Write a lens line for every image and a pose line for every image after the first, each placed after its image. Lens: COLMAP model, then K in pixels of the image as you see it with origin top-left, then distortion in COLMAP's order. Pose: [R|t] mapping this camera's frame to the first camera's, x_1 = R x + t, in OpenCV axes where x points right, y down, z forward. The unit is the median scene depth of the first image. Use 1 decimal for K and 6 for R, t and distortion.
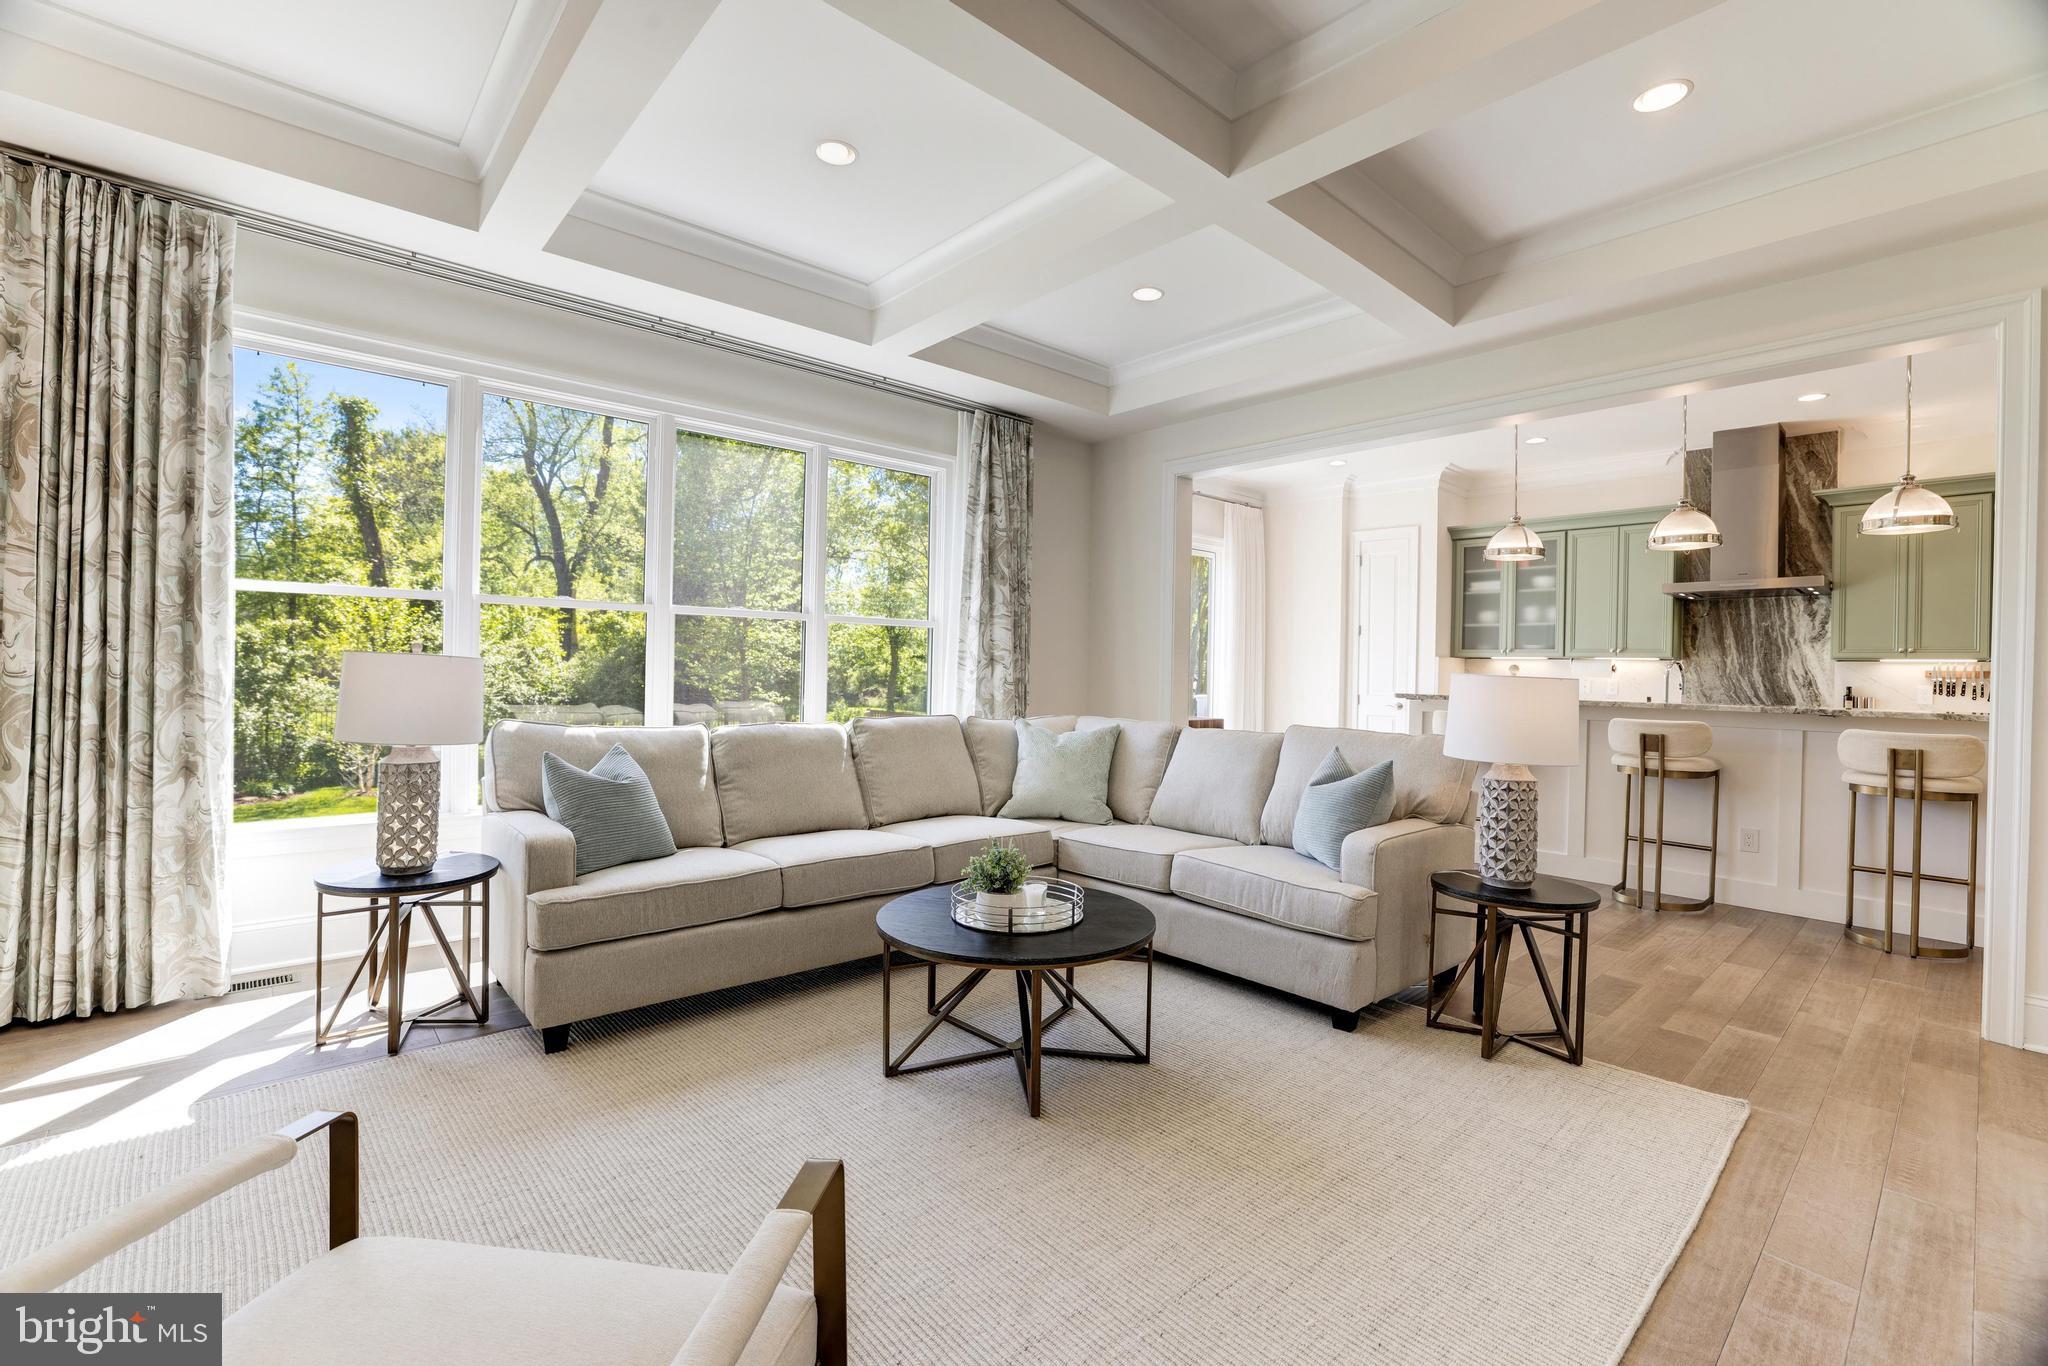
lens RADIAL K [[885.4, 0, 1026.6], [0, 885.4, 671.4], [0, 0, 1]] dist [-0.035248, 0.010216]
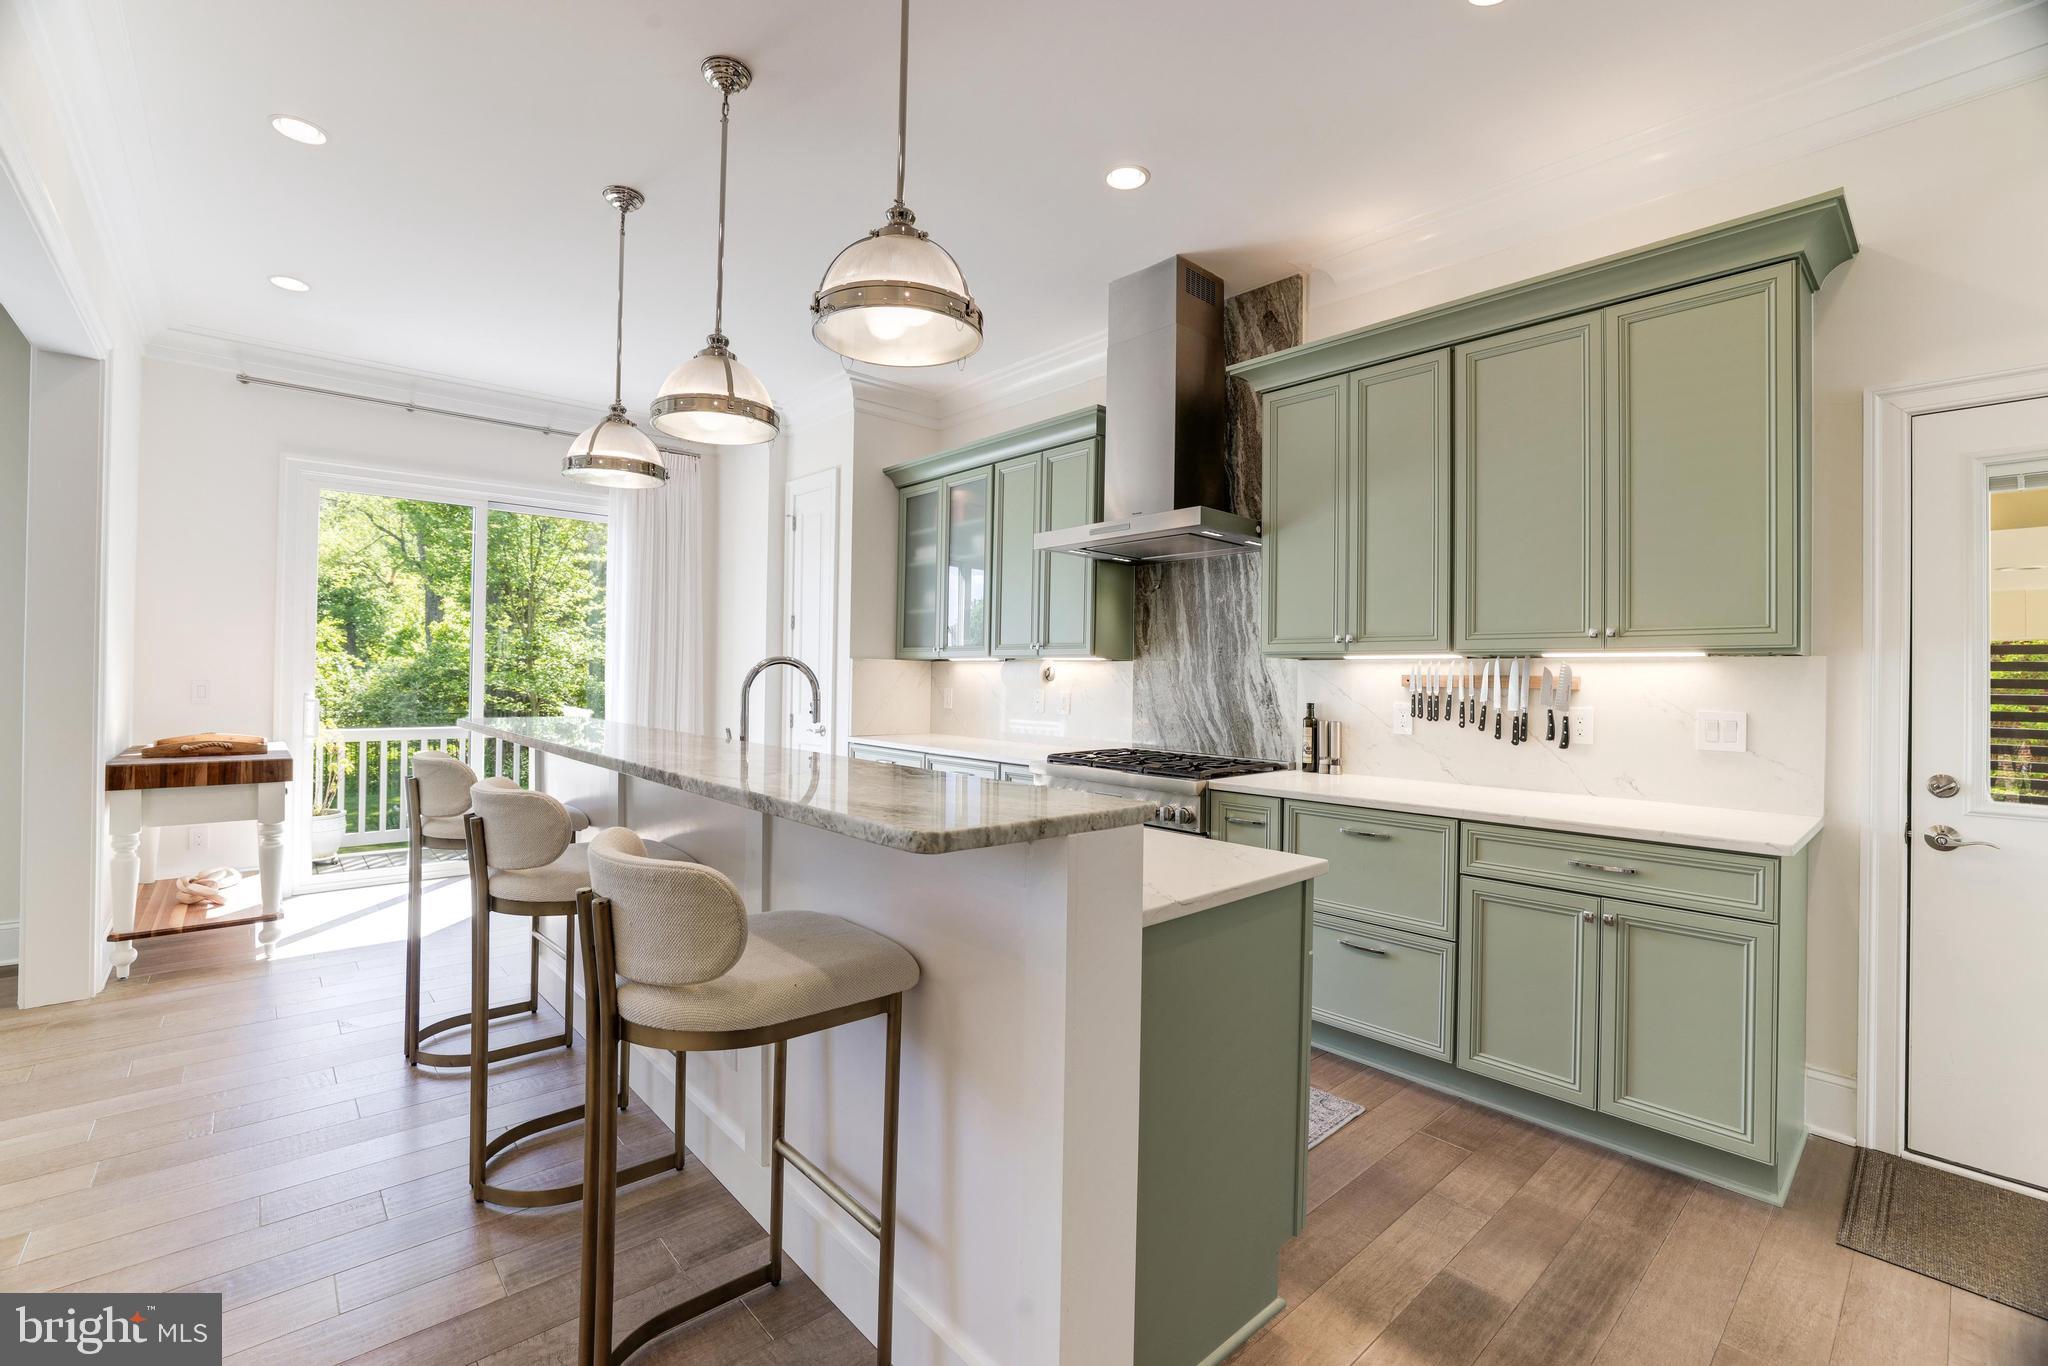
lens RADIAL K [[885.4, 0, 1032.0], [0, 885.4, 676.8], [0, 0, 1]] dist [-0.035248, 0.010216]
pose [[0.999823, -0.005525, 0.017974, 0.726296], [0.005605, 0.999974, -0.004435, 0.001300], [-0.017949, 0.004535, 0.999829, 0.391270]]
